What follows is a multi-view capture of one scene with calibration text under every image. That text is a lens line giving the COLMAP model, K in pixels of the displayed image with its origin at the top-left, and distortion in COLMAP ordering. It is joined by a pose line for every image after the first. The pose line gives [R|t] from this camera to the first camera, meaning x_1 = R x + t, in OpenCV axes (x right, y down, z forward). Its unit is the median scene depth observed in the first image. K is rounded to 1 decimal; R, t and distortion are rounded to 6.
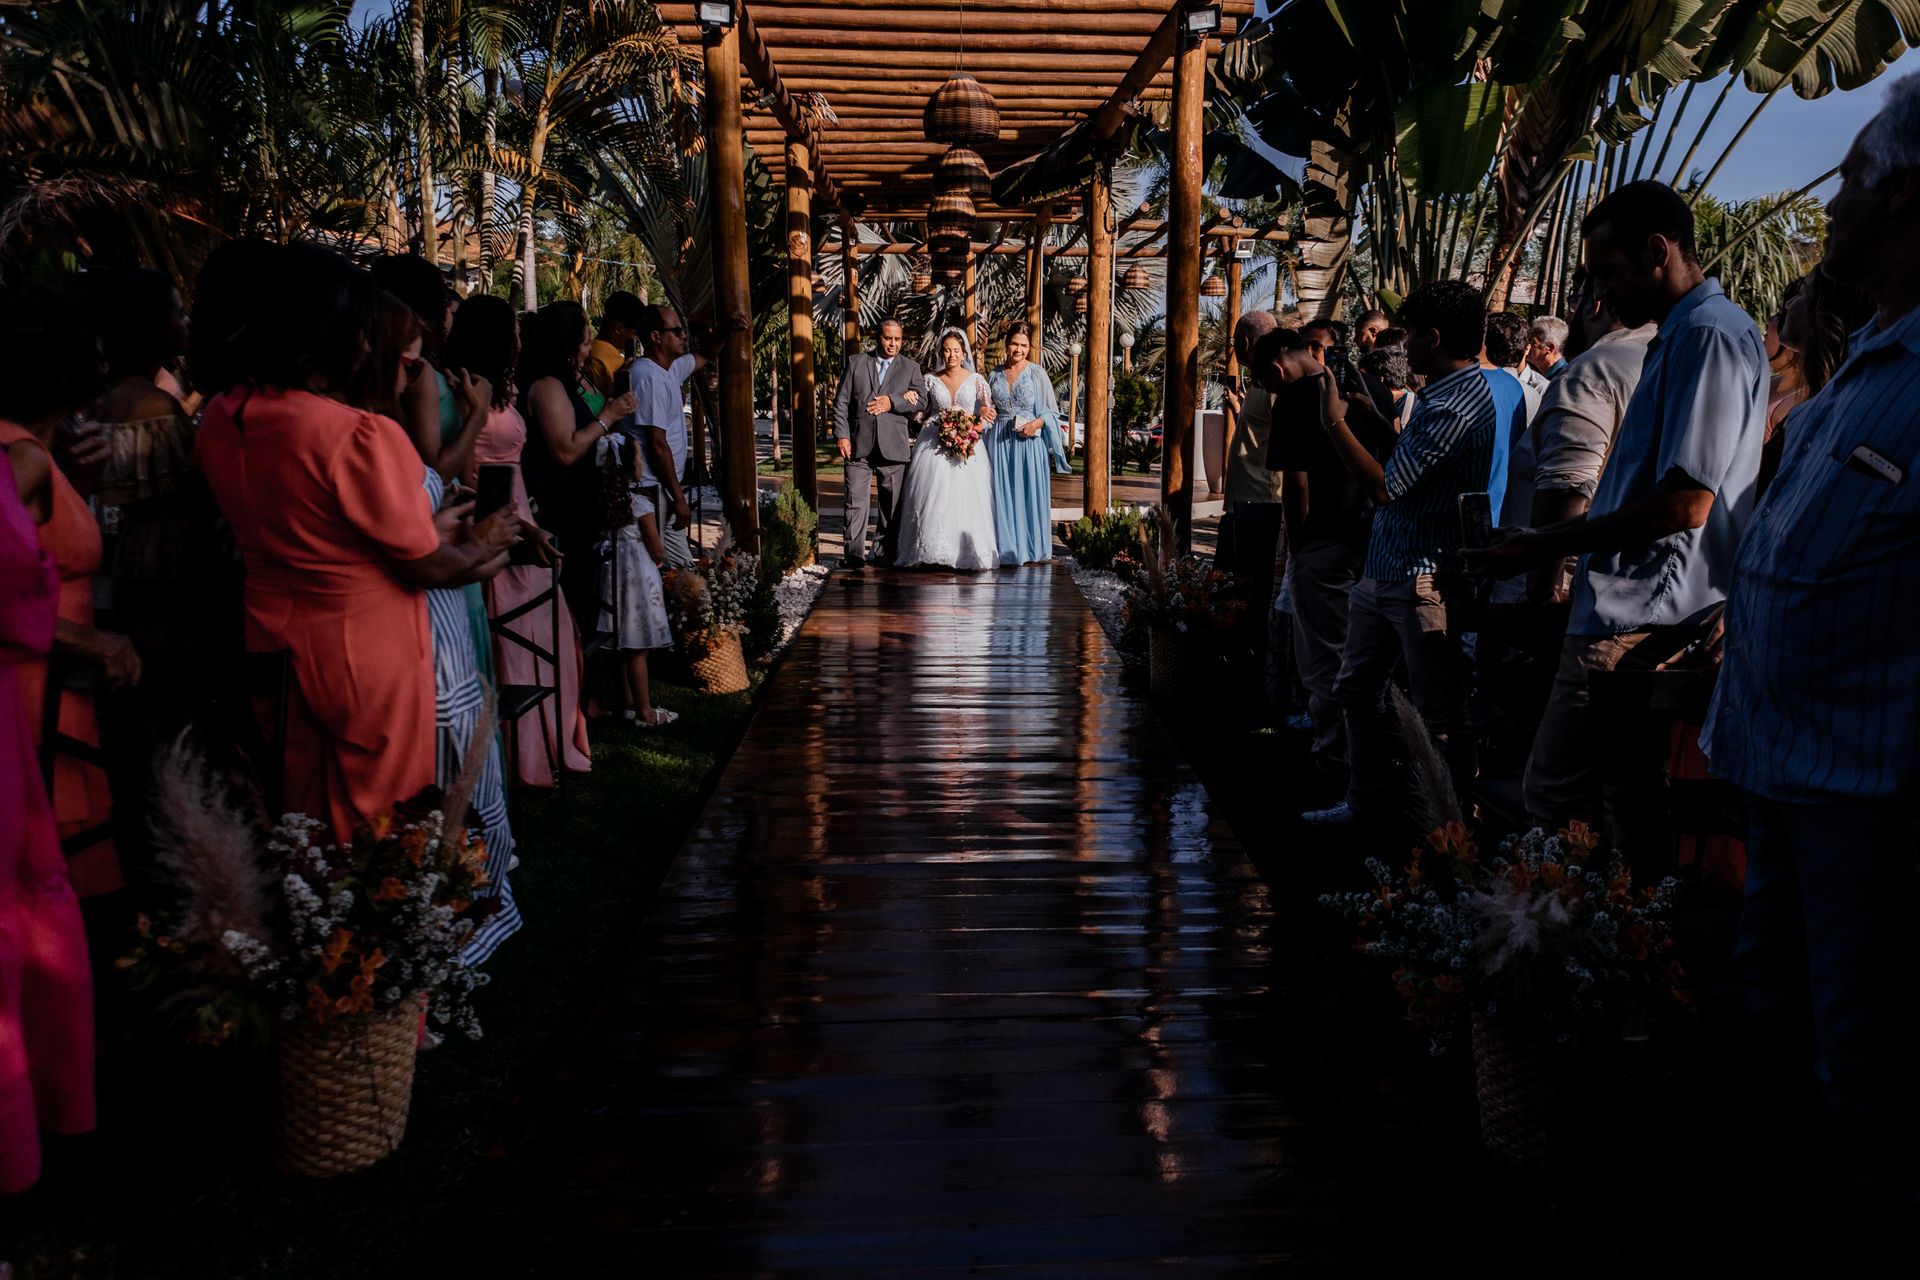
lens RADIAL K [[1237.6, 0, 1020.7], [0, 1237.6, 647.2], [0, 0, 1]] dist [-0.066820, -0.000885]
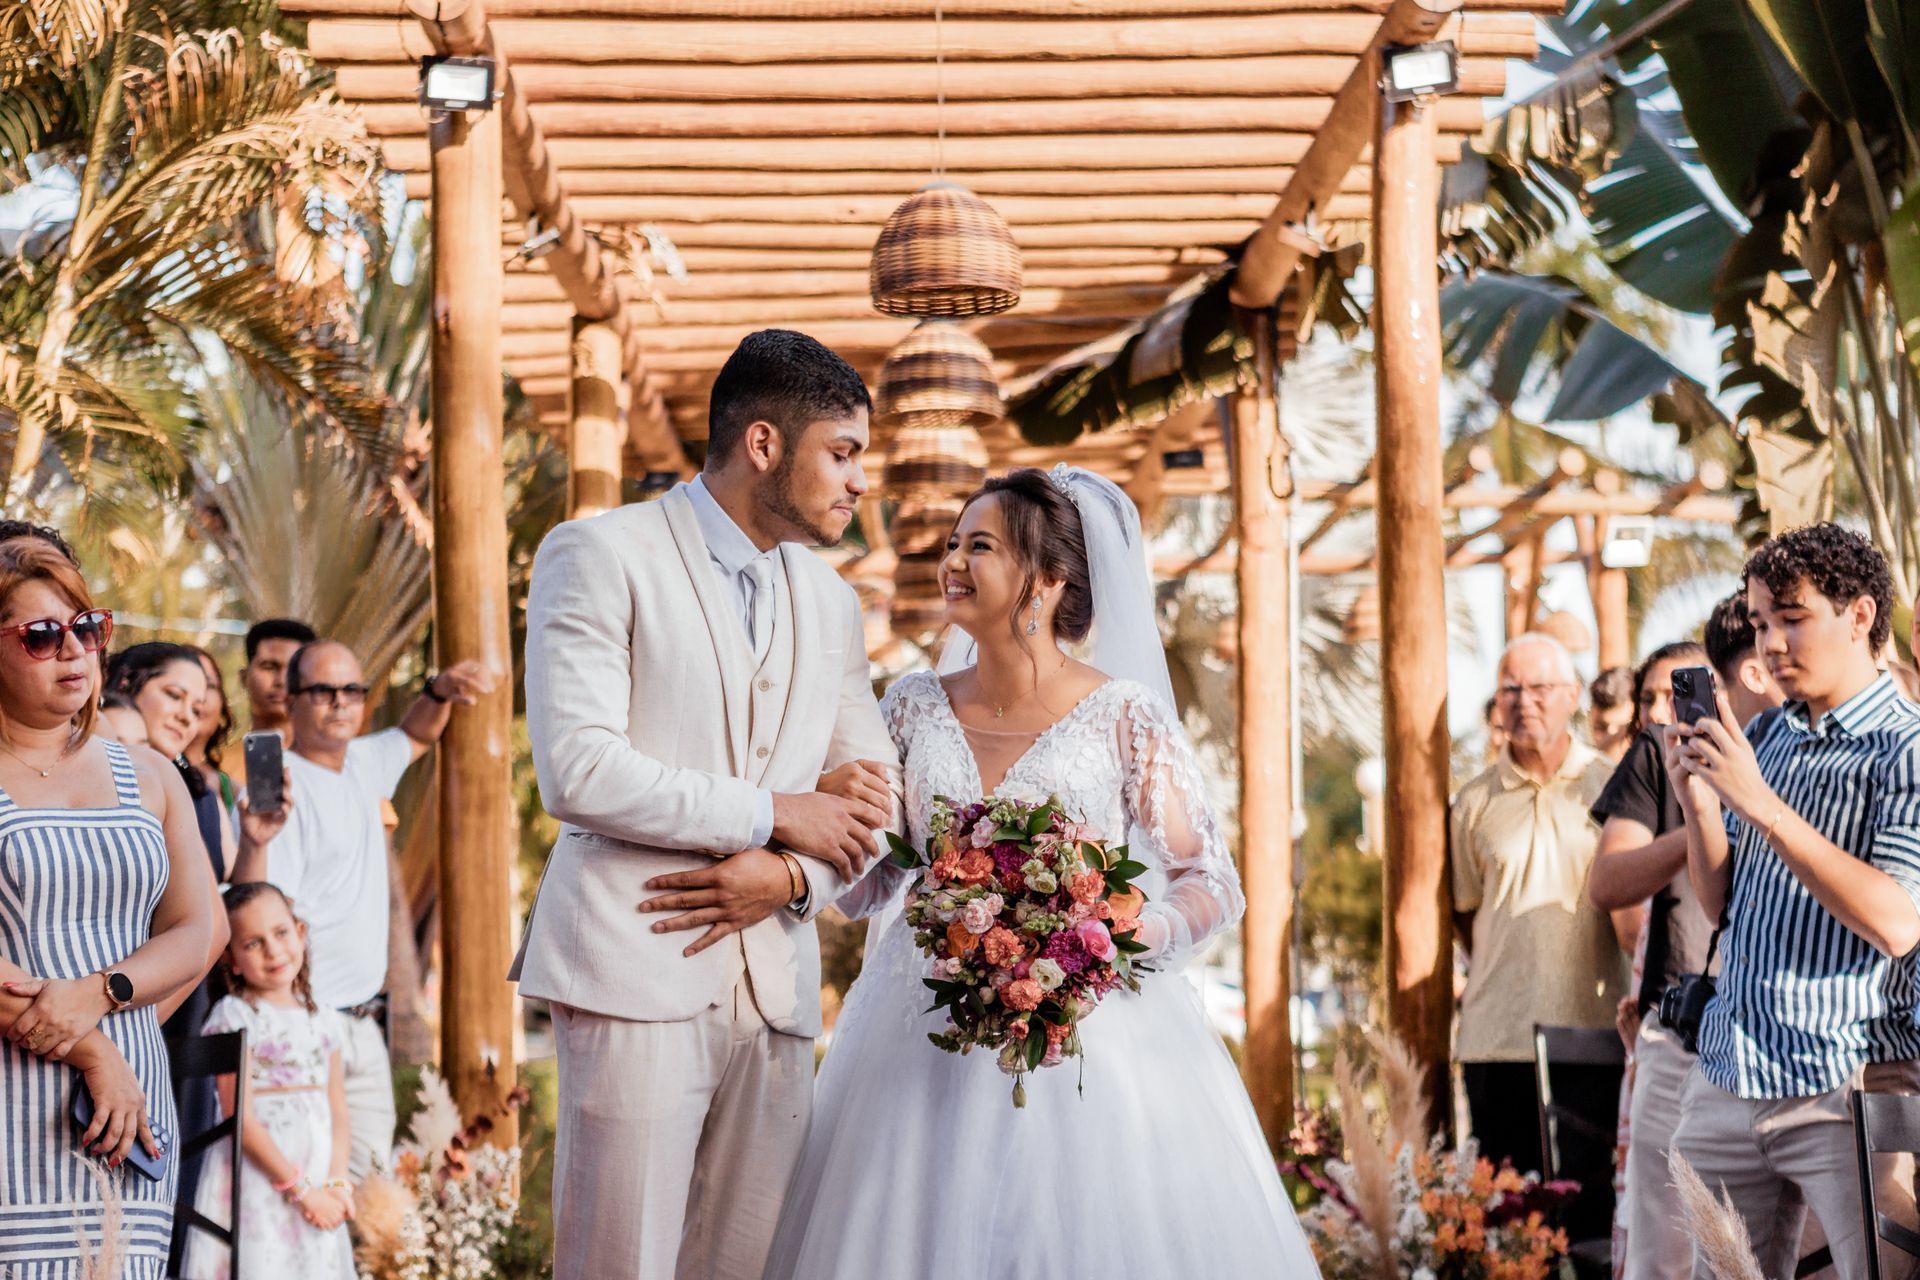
lens RADIAL K [[3727.1, 0, 960.0], [0, 3727.1, 640.0], [0, 0, 1]] dist [-0.219064, -0.118584]
pose [[0.998523, -0.024806, -0.048342, 0.022940], [0.008862, 0.952142, -0.305526, 0.143852], [0.053607, 0.304646, 0.950956, -0.325439]]
